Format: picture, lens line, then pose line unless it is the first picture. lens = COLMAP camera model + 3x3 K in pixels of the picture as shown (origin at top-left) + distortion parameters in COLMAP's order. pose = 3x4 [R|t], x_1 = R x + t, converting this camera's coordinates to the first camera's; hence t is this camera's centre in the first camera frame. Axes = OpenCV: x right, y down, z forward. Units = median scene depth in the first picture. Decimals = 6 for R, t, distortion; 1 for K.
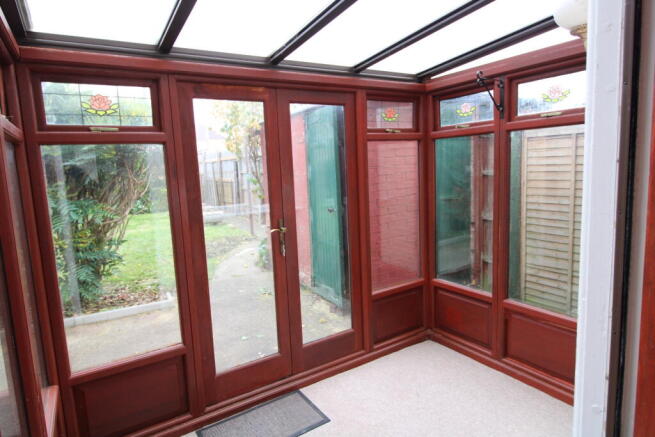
lens RADIAL K [[390.0, 0, 328.1], [0, 390.0, 217.0], [0, 0, 1]] dist [-0.003518, -0.001168]
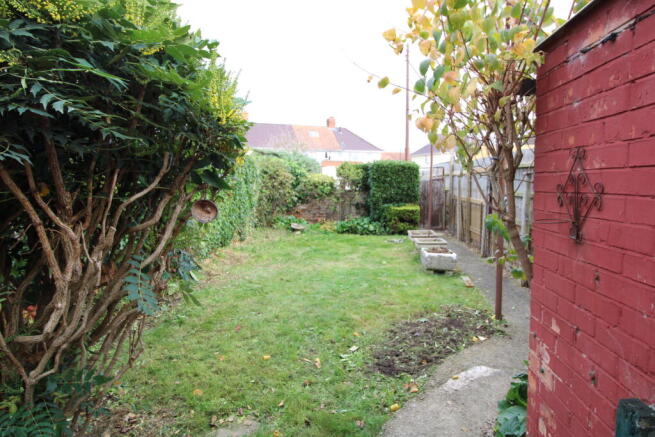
lens RADIAL K [[390.0, 0, 327.1], [0, 390.0, 217.2], [0, 0, 1]] dist [-0.003518, -0.001168]
pose [[0.791473, 0.087608, -0.604893, -0.048855], [-0.106811, 0.994270, 0.004246, -0.040681], [0.601799, 0.061248, 0.796295, 0.294742]]
